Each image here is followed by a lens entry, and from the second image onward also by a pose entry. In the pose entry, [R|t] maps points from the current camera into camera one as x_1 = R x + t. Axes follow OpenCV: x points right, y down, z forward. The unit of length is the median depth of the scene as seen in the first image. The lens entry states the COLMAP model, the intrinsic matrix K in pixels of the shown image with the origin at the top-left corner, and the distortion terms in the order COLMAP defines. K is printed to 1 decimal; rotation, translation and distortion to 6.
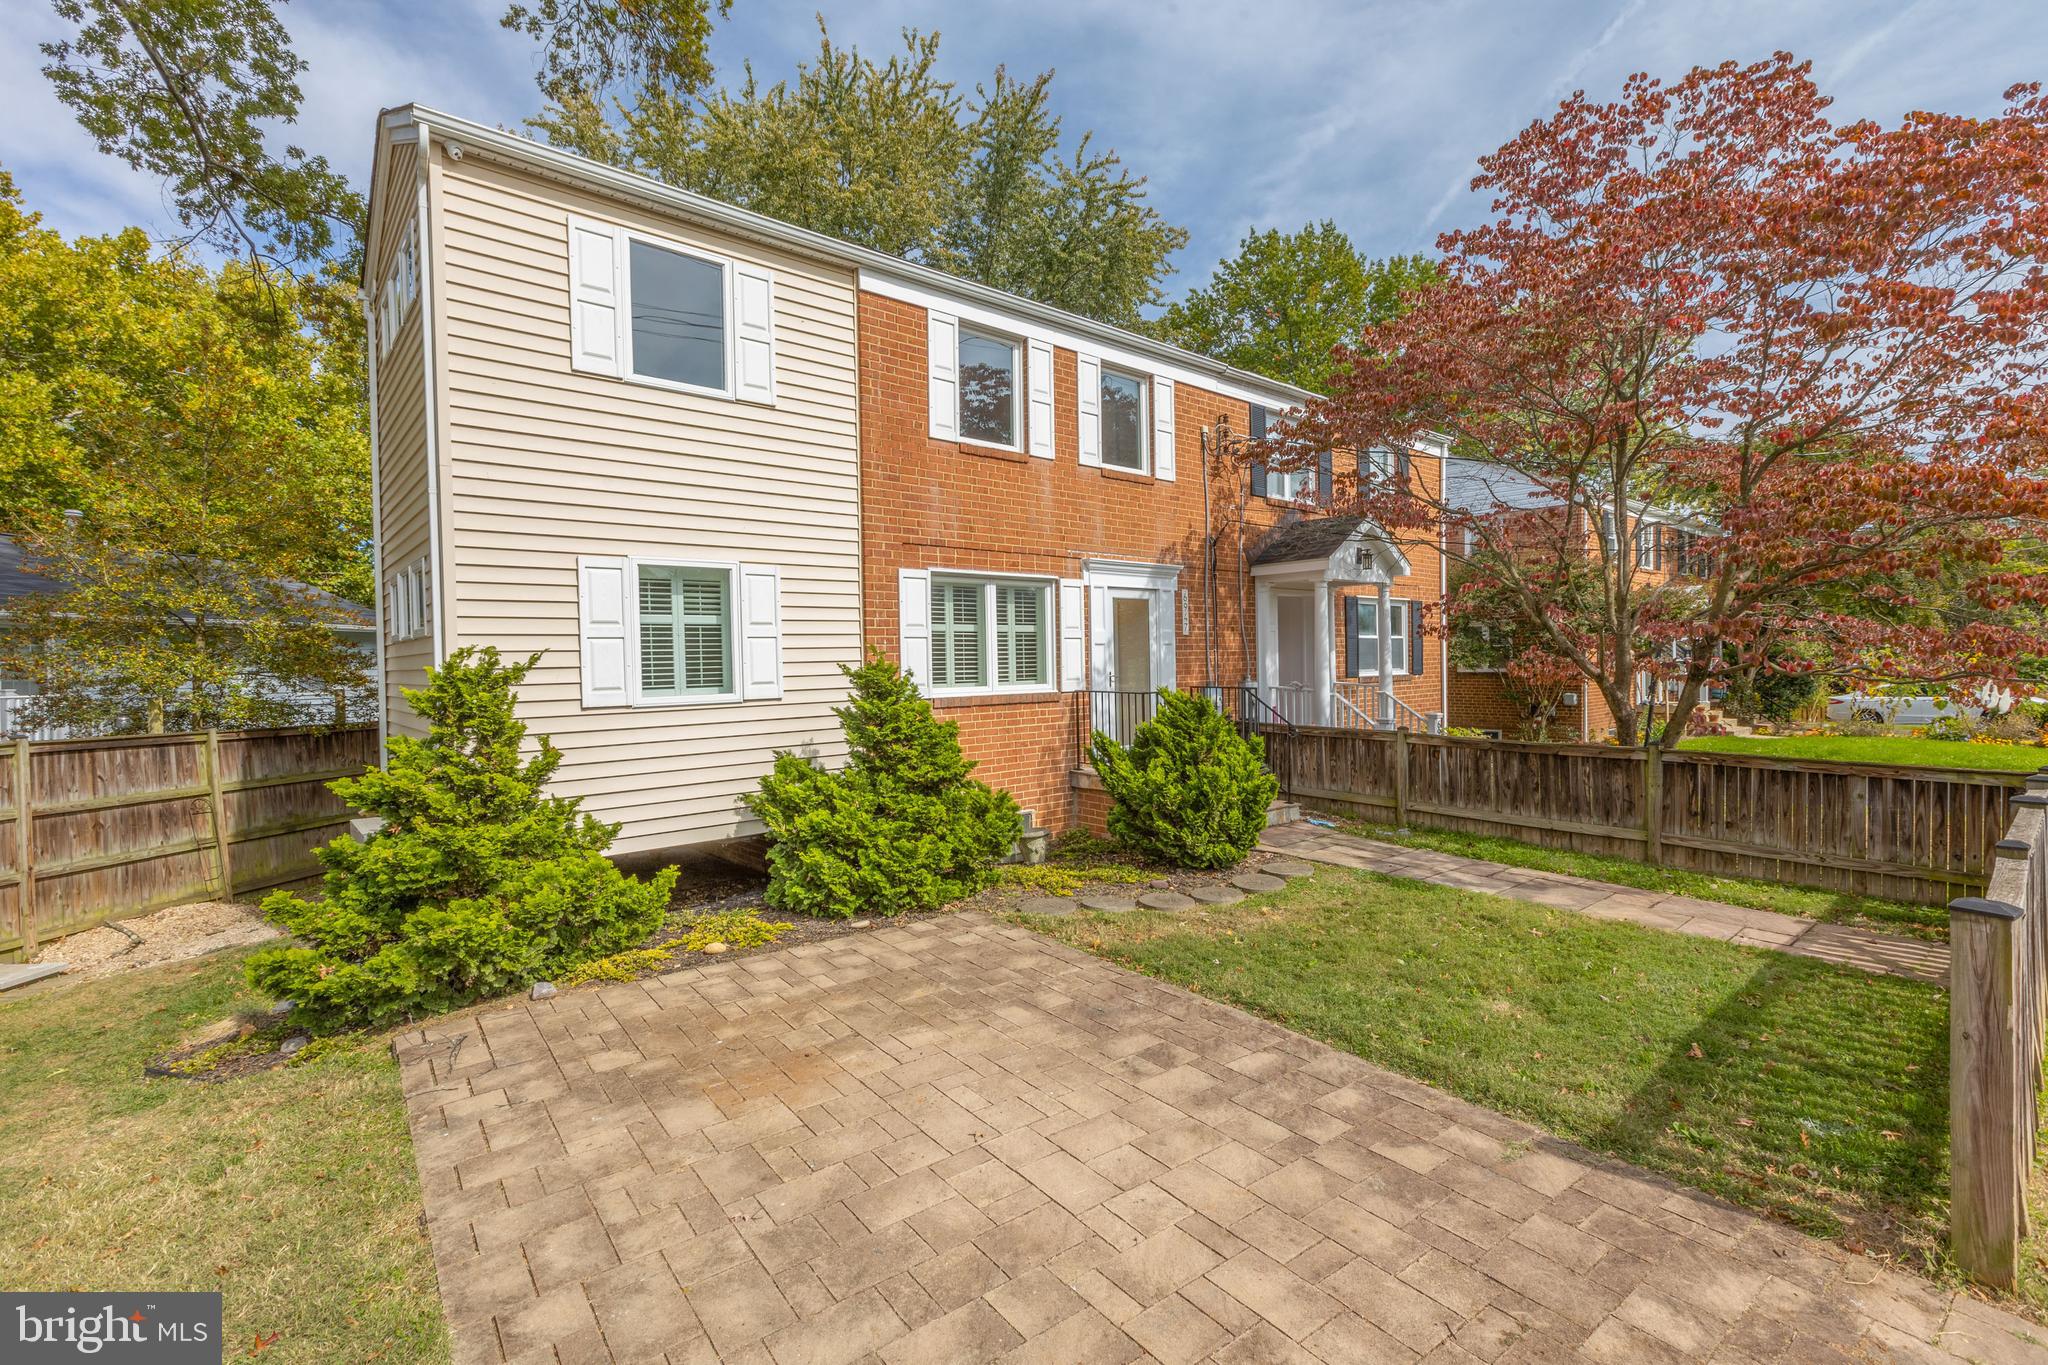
lens RADIAL K [[911.1, 0, 1013.5], [0, 911.1, 679.6], [0, 0, 1]] dist [0.002596, 0.000850]
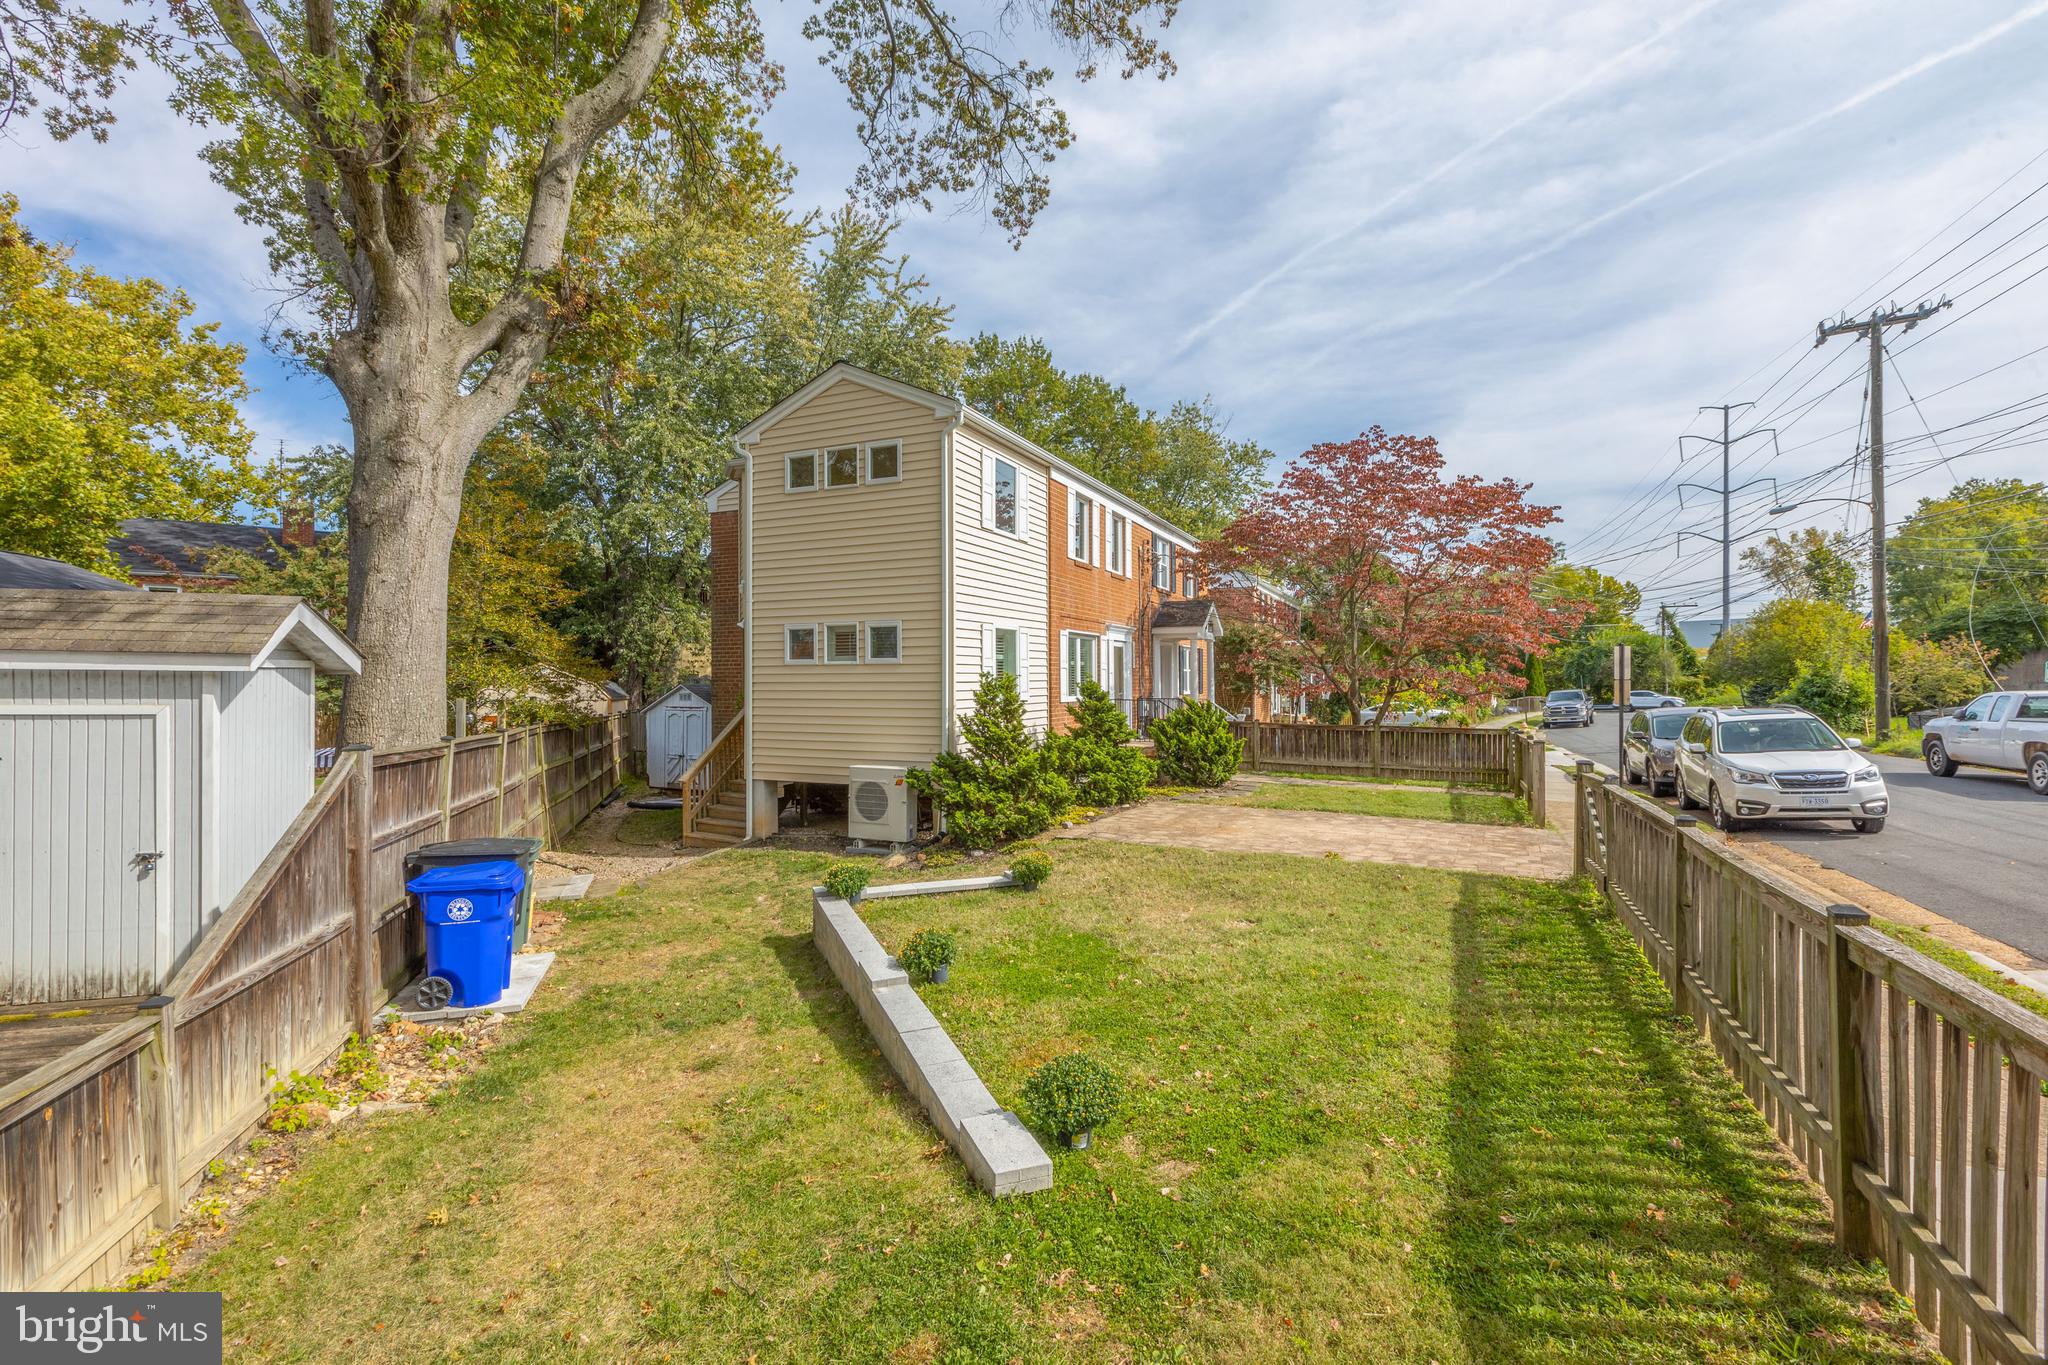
lens RADIAL K [[911.1, 0, 1030.9], [0, 911.1, 682.0], [0, 0, 1]] dist [0.002596, 0.000850]
pose [[0.903966, 0.014227, 0.427368, -0.896619], [-0.003729, 0.999671, -0.025391, 0.026353], [-0.427589, 0.021358, 0.903721, -0.575815]]
